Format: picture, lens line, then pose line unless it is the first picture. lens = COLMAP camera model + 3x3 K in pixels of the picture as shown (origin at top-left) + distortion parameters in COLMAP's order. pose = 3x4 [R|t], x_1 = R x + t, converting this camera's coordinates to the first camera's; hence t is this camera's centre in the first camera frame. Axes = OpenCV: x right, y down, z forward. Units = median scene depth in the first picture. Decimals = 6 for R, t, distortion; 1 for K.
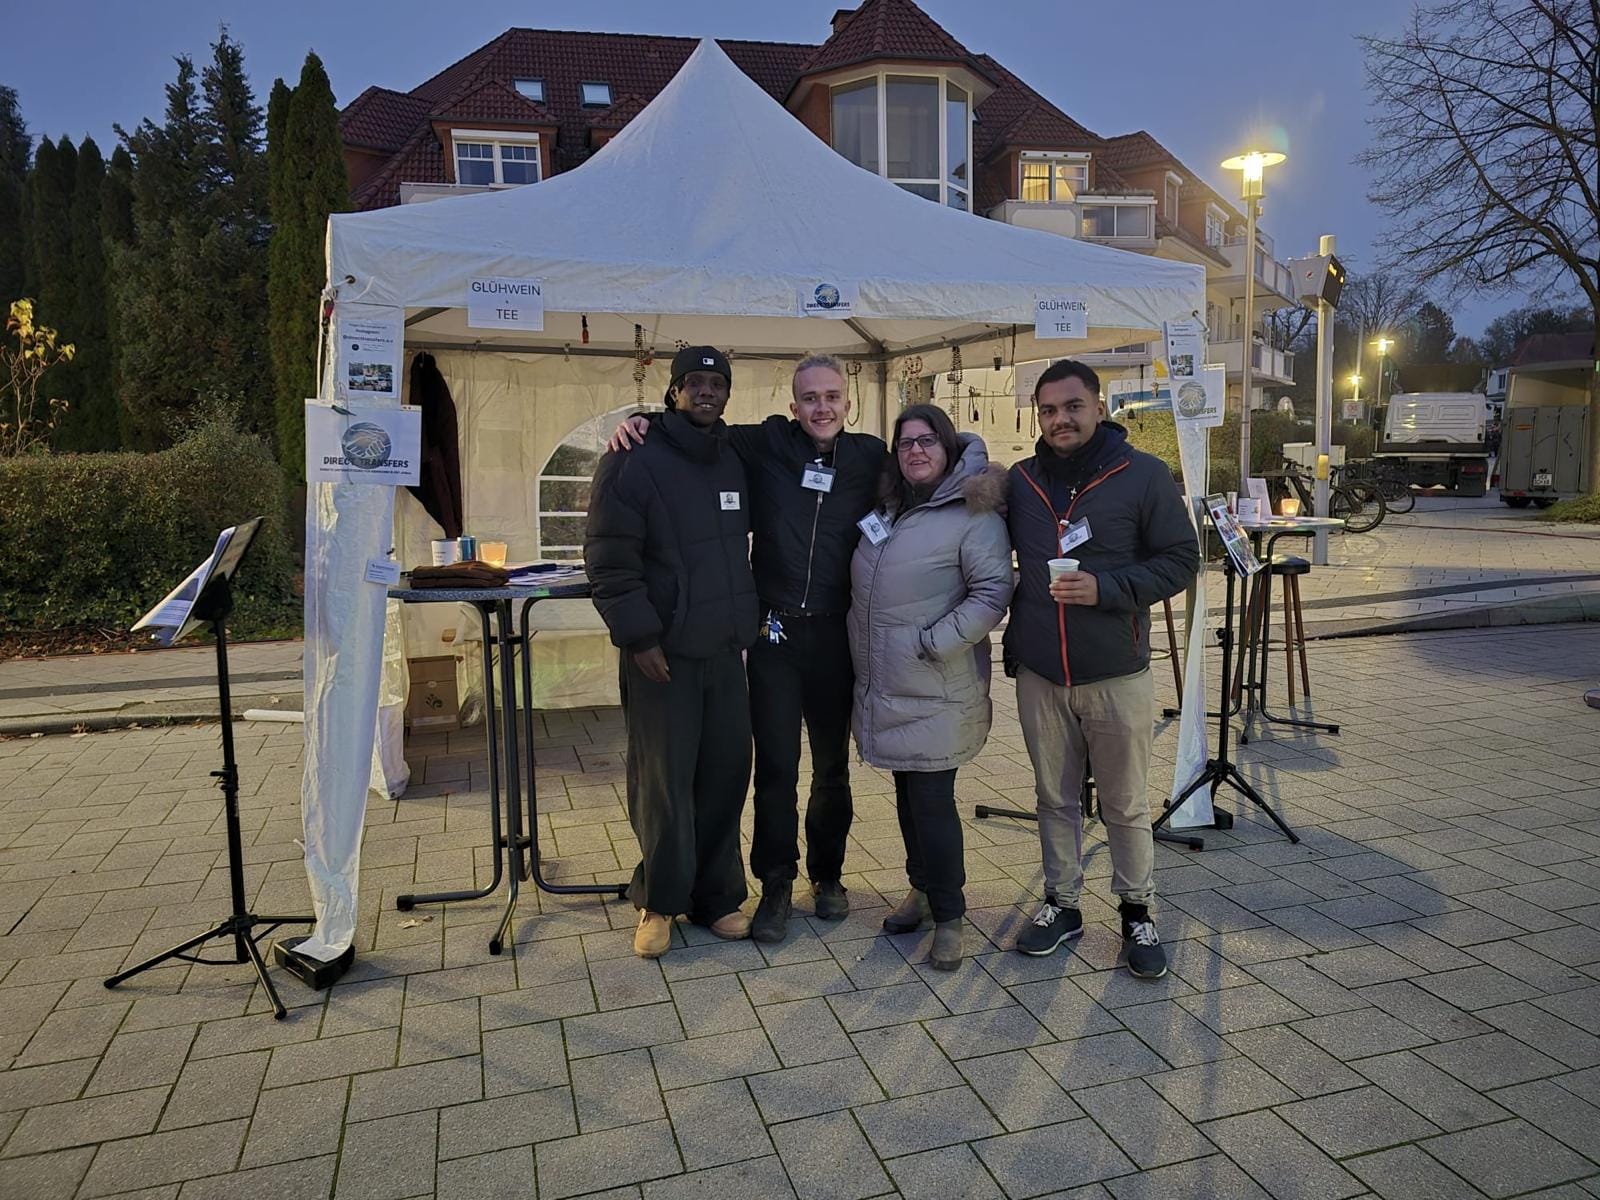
lens RADIAL K [[1064.8, 0, 800.0], [0, 1064.8, 600.0], [0, 0, 1]] dist [0.036579, -0.040587]
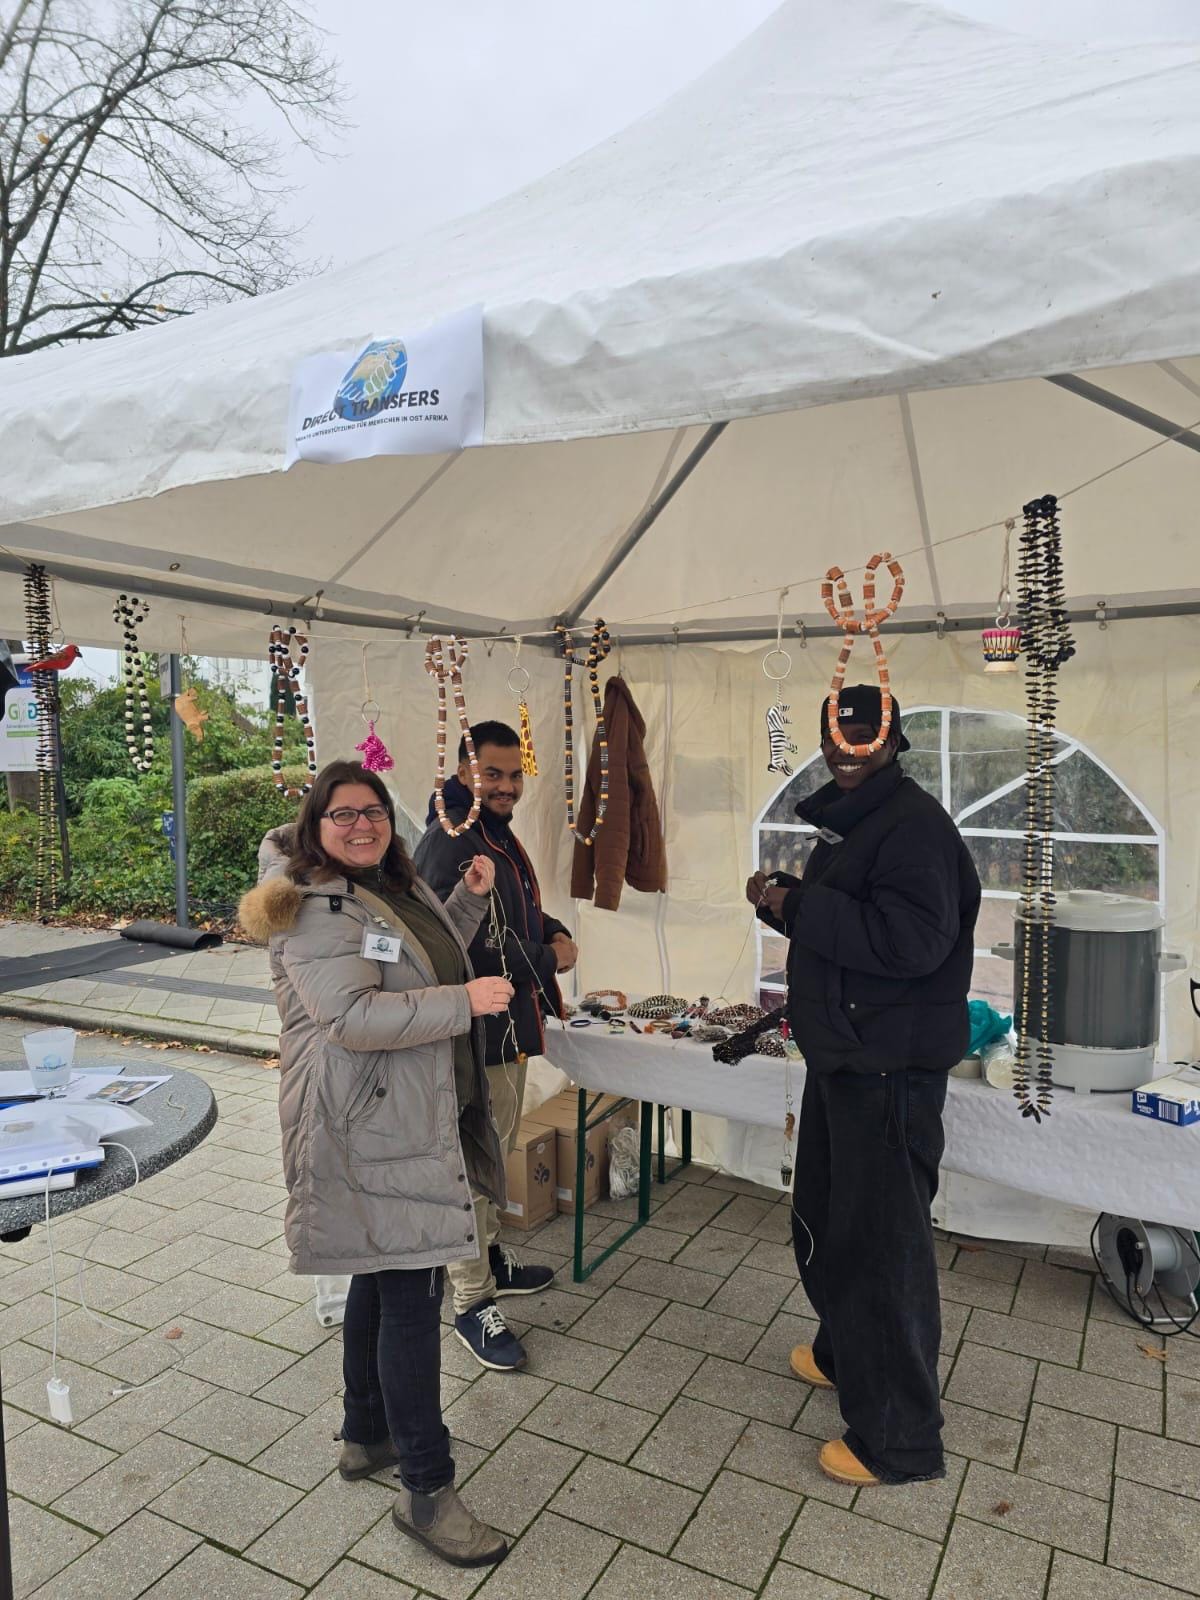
lens RADIAL K [[1064.8, 0, 600.0], [0, 1064.8, 800.0], [0, 0, 1]] dist [0.036579, -0.040587]
pose [[0.723799, 0.037828, -0.688973, 0.187981], [-0.090218, 0.995113, -0.040142, -0.140897], [0.684087, 0.091212, 0.723674, 0.674595]]
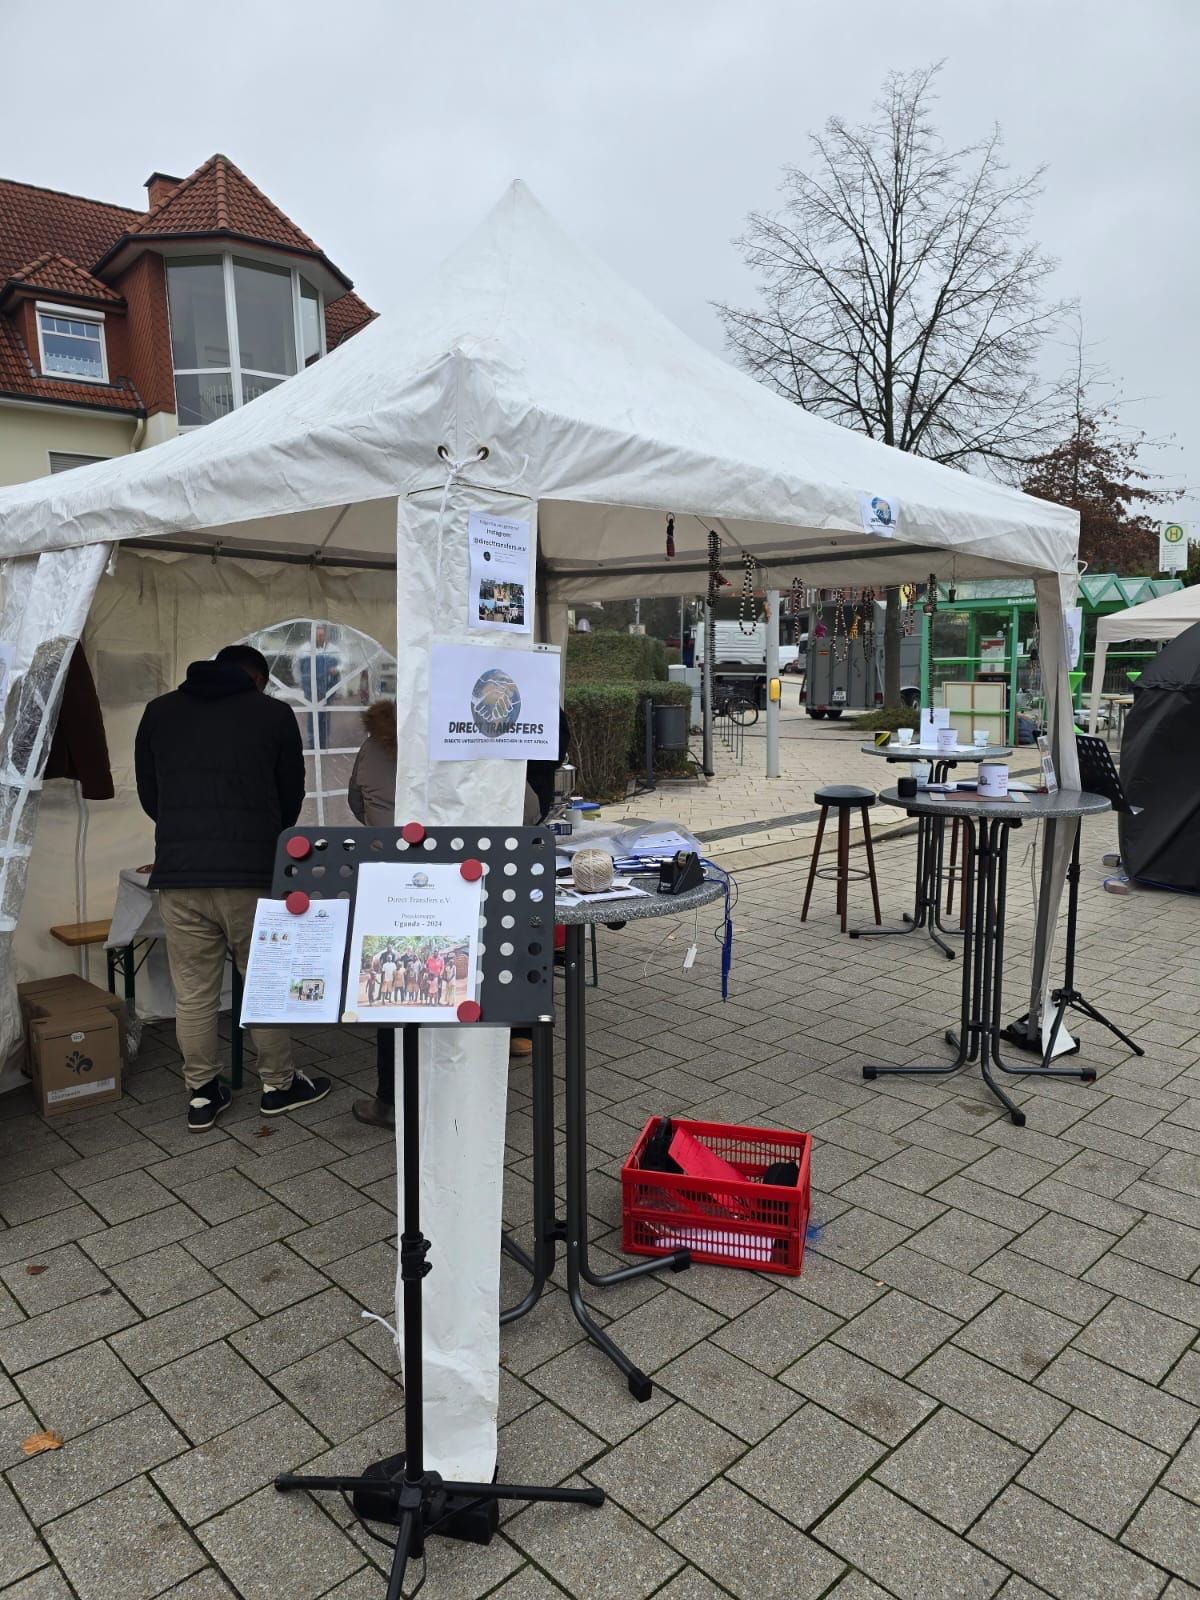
lens RADIAL K [[1064.8, 0, 600.0], [0, 1064.8, 800.0], [0, 0, 1]] dist [0.036579, -0.040587]
pose [[0.884899, -0.049046, 0.463194, -0.482621], [0.053564, 0.998559, 0.003404, -0.060678], [-0.462694, 0.021798, 0.886250, 0.279914]]
